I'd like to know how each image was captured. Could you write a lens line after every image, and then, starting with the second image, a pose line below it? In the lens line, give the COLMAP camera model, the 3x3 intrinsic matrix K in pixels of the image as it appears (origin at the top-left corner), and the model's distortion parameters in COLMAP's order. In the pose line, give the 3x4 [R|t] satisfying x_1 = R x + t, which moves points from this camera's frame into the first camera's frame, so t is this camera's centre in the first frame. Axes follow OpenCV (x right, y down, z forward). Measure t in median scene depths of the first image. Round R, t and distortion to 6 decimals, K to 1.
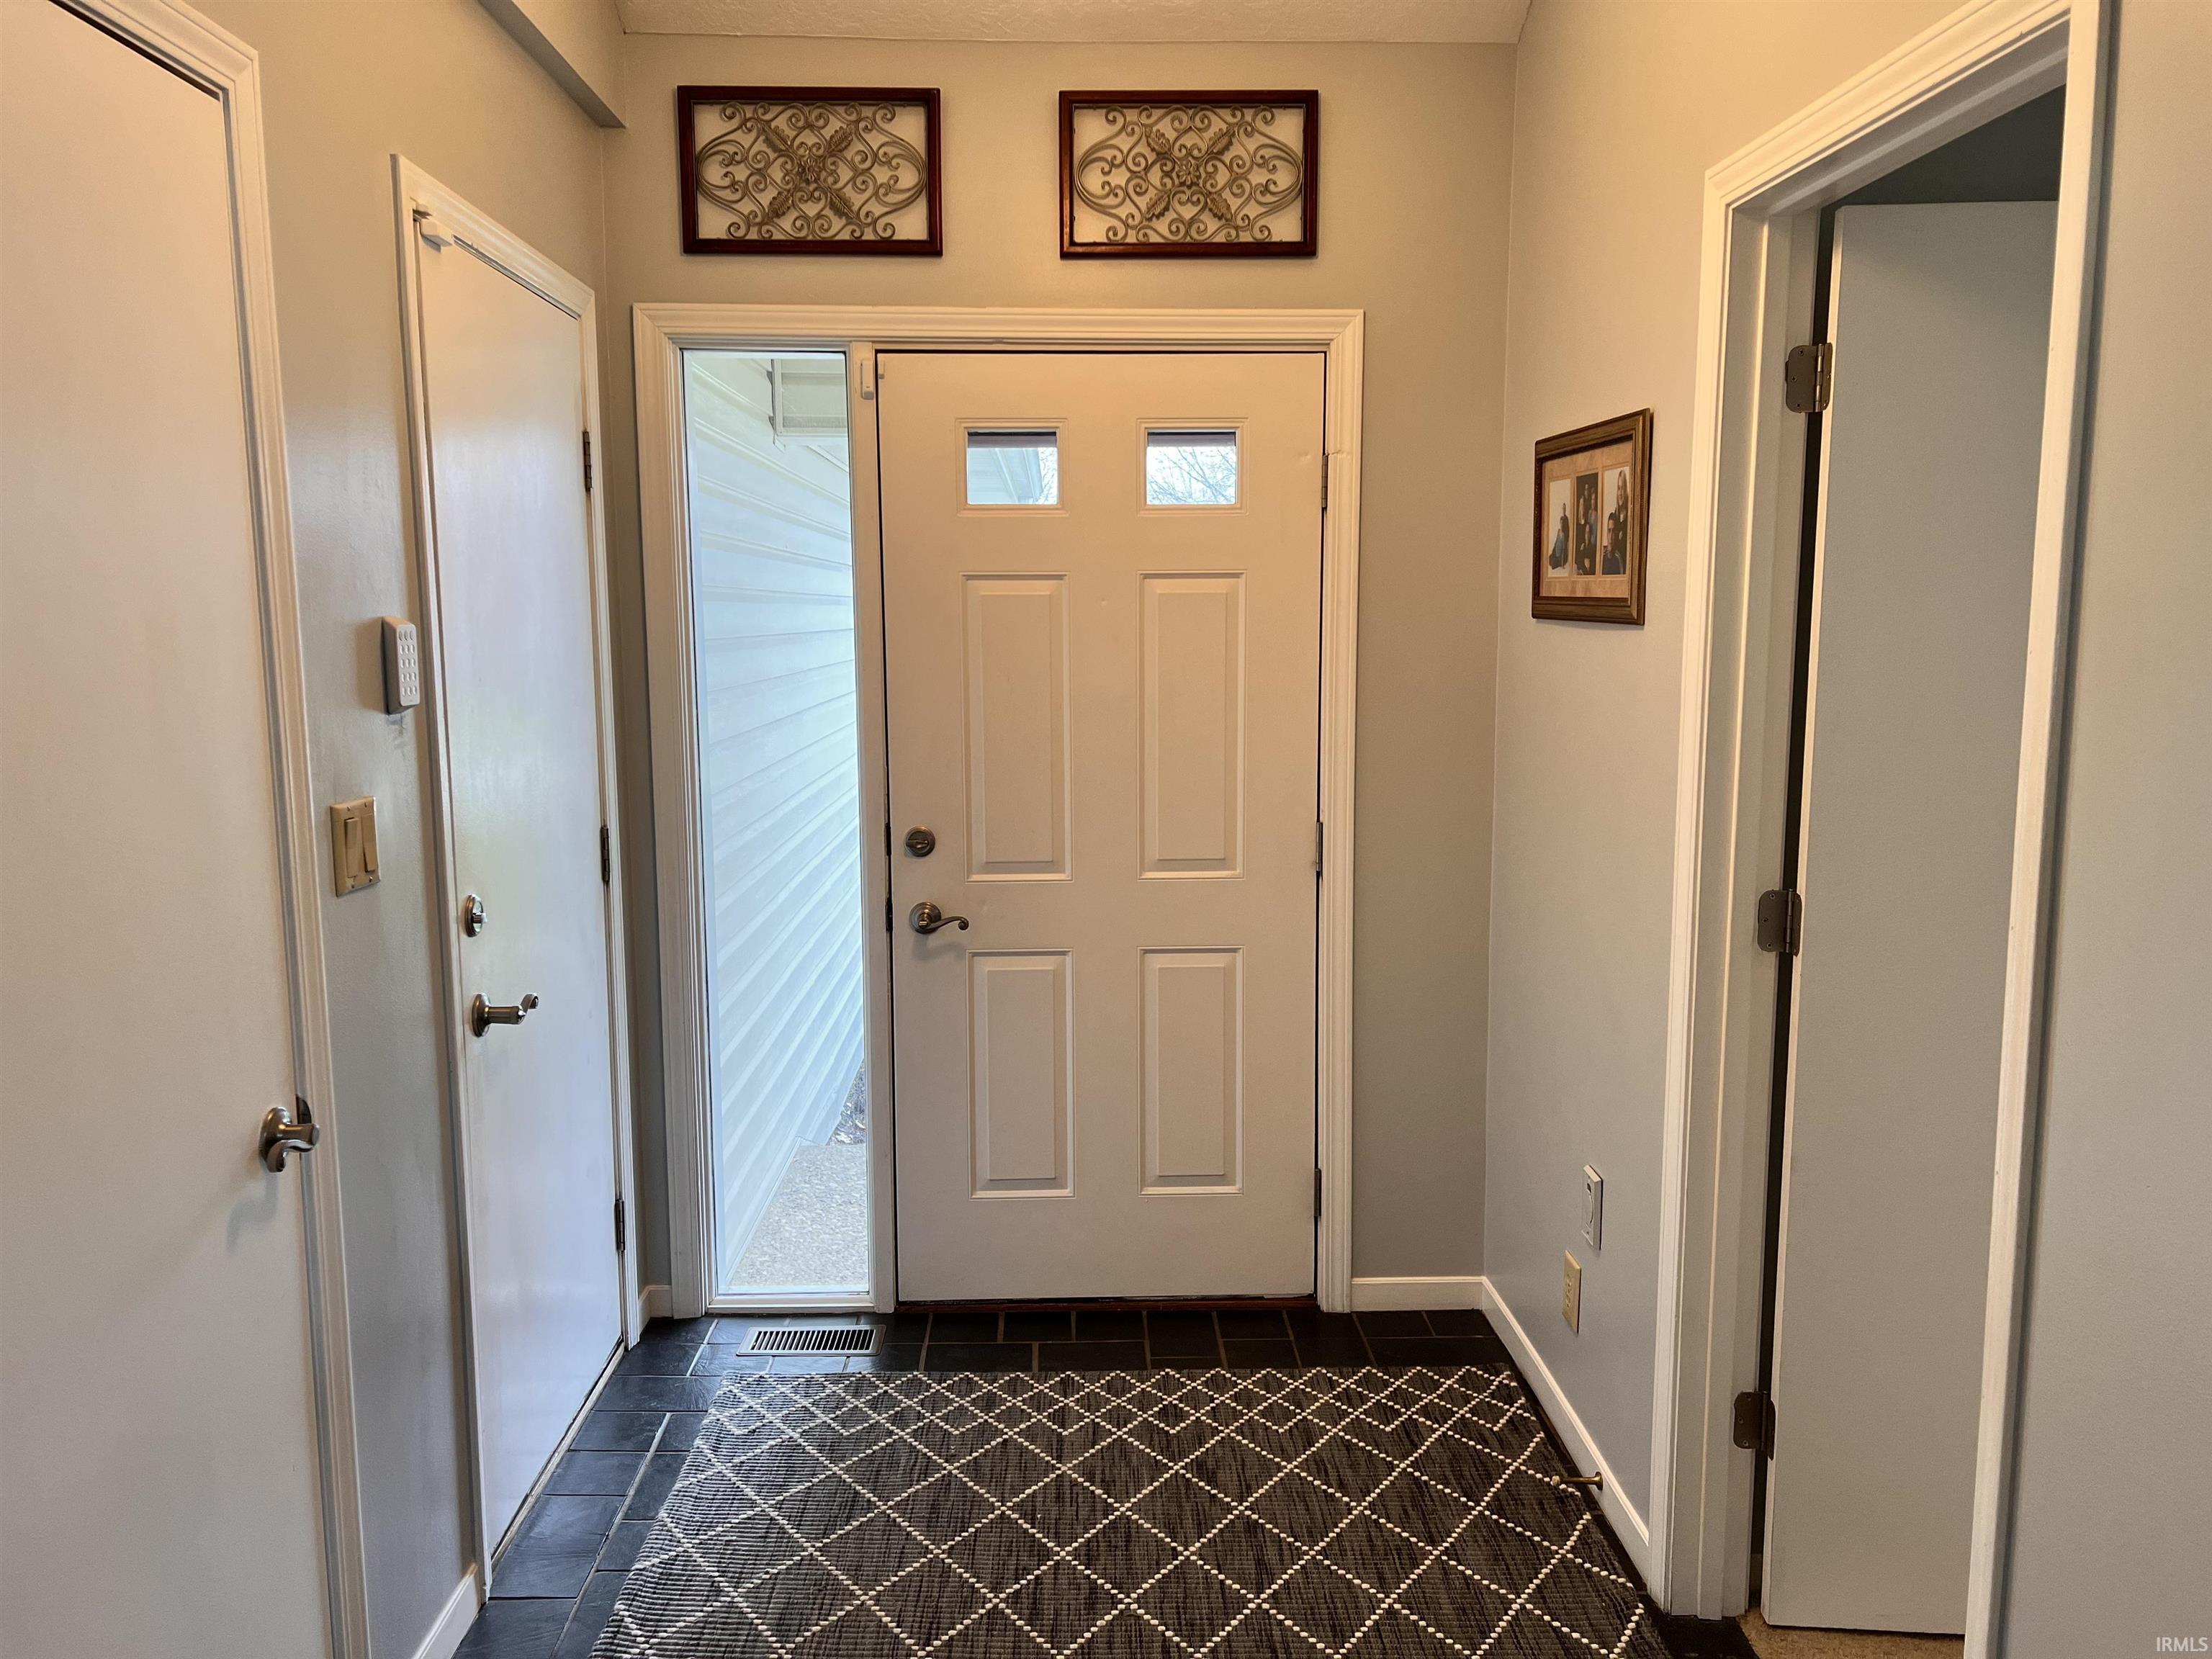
lens RADIAL K [[1652.7, 0, 1082.5], [0, 1652.7, 836.1], [0, 0, 1]] dist [0.062164, -0.062181]
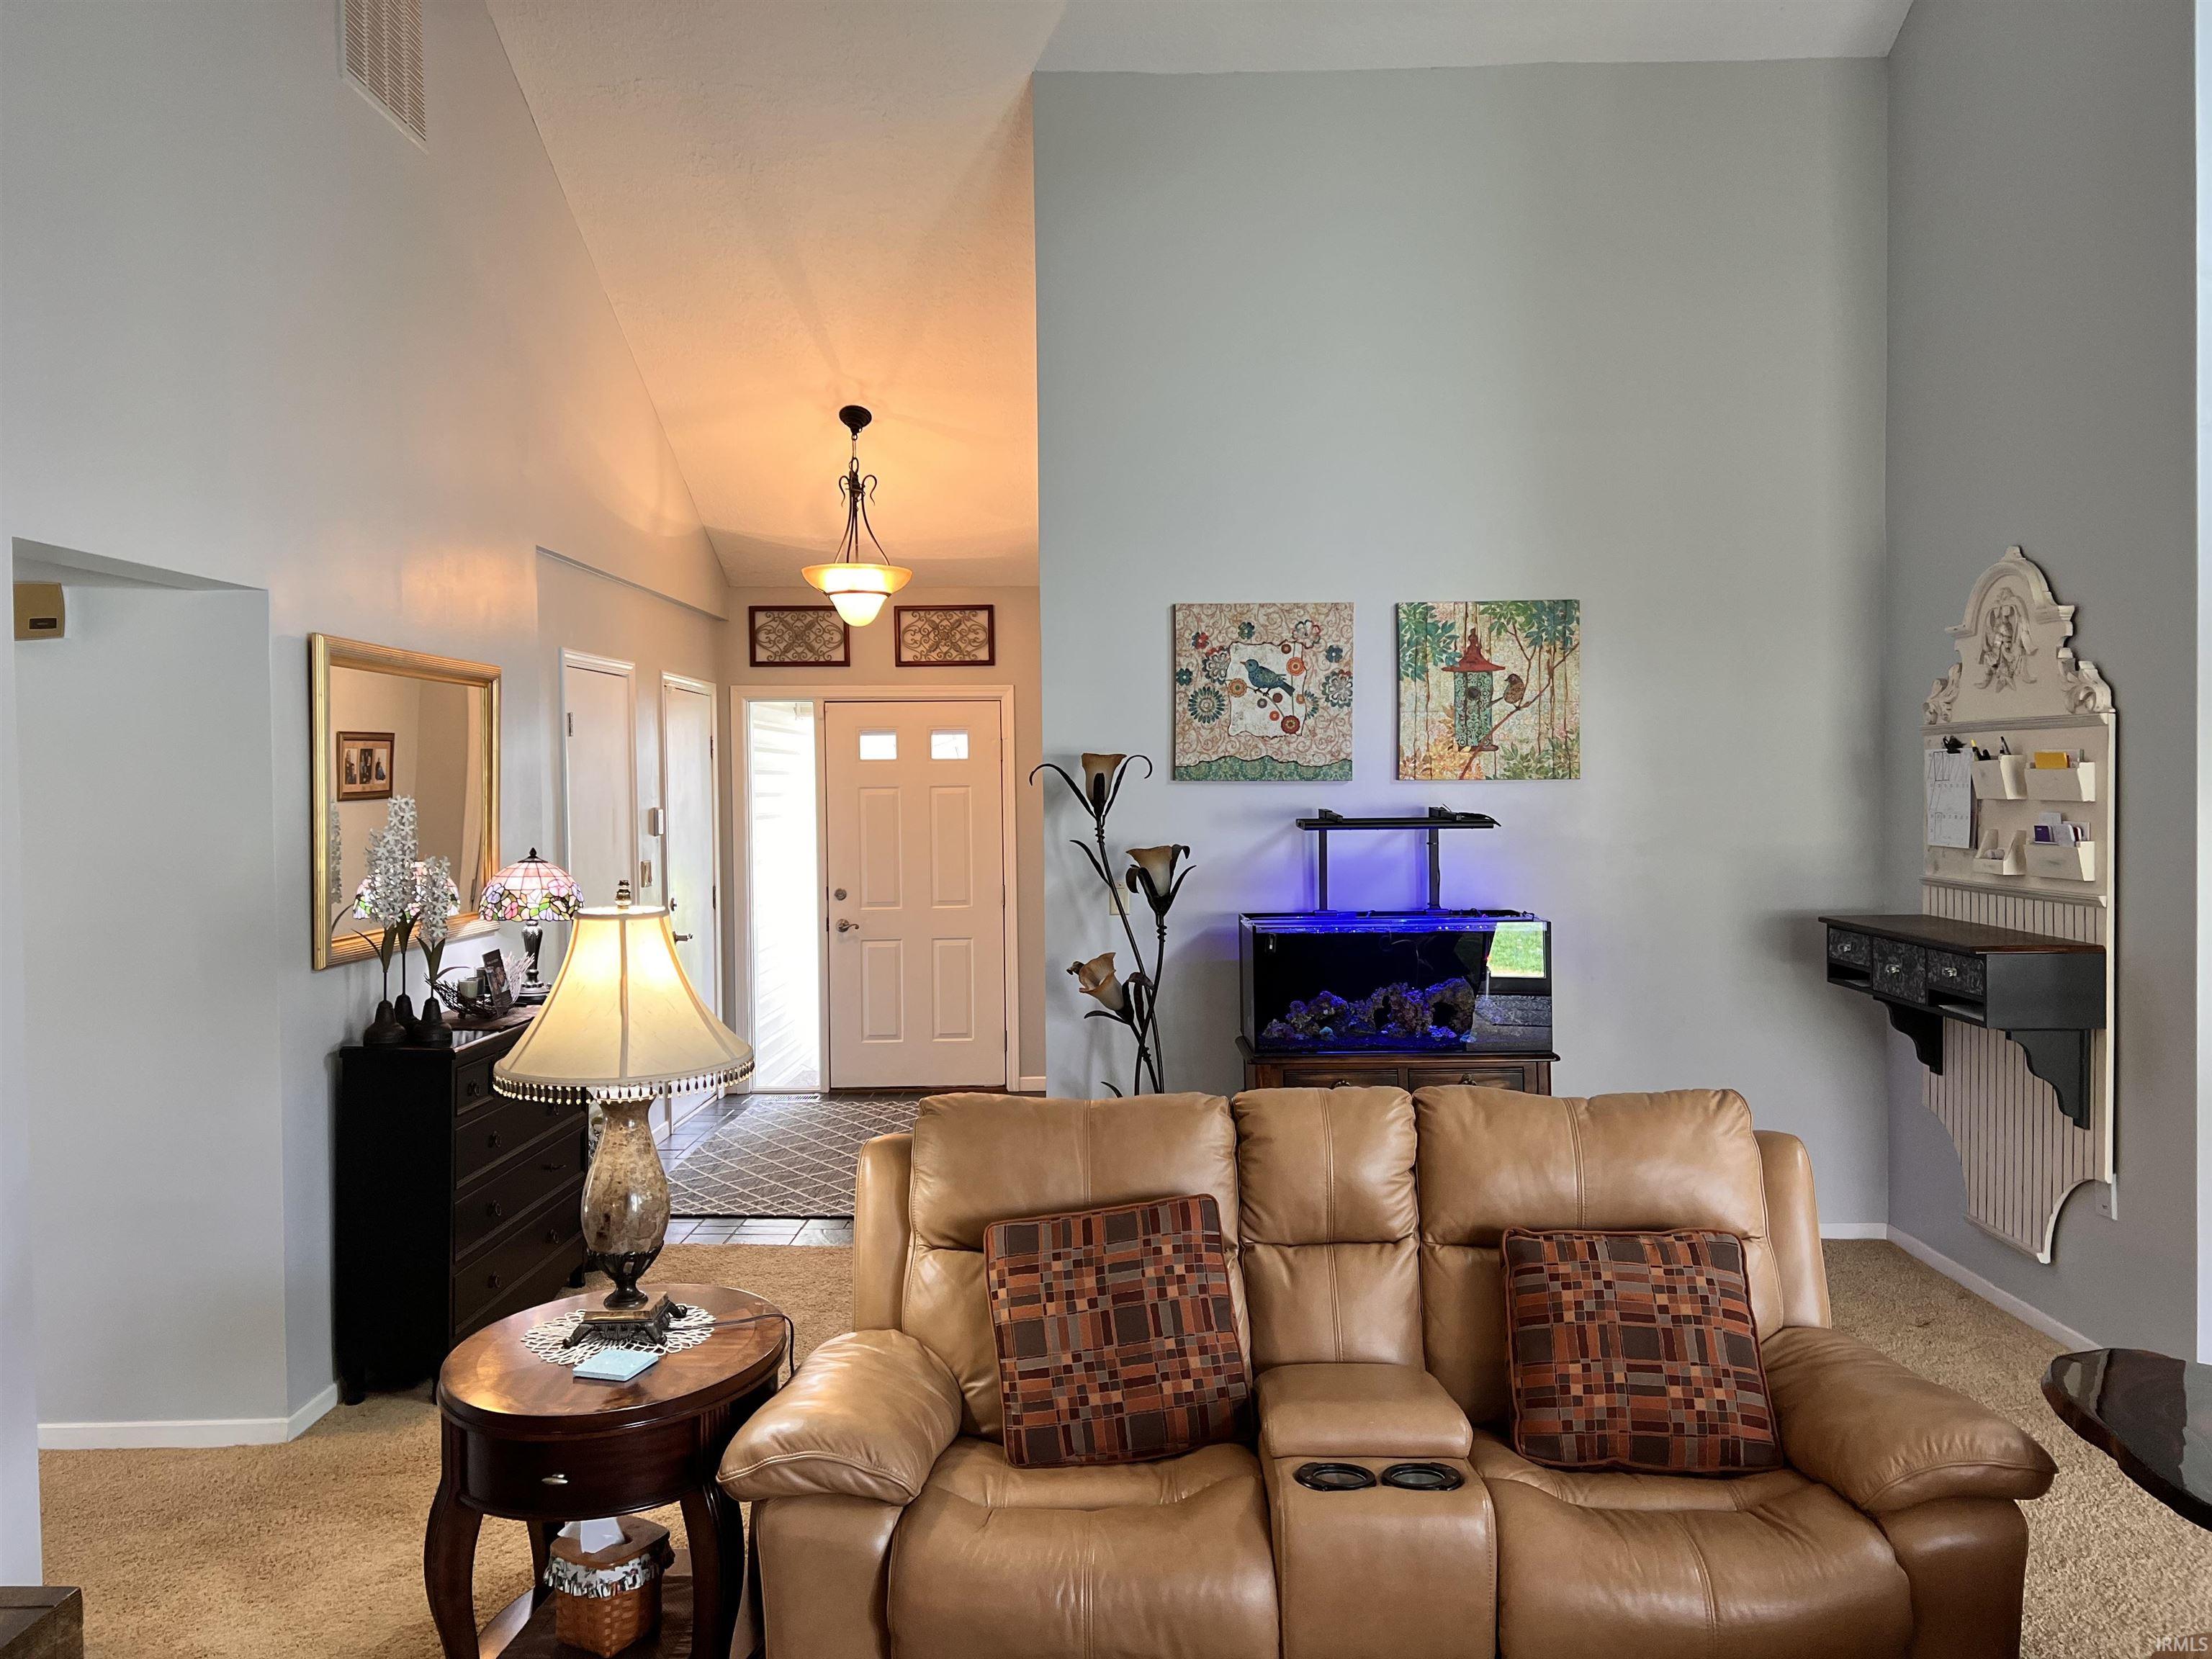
lens RADIAL K [[1652.7, 0, 1129.6], [0, 1652.7, 836.2], [0, 0, 1]] dist [0.062164, -0.062181]
pose [[0.999887, -0.004177, -0.014423, 0.388369], [0.002686, 0.994795, -0.101858, 0.179837], [0.014774, 0.101807, 0.994694, -1.536754]]
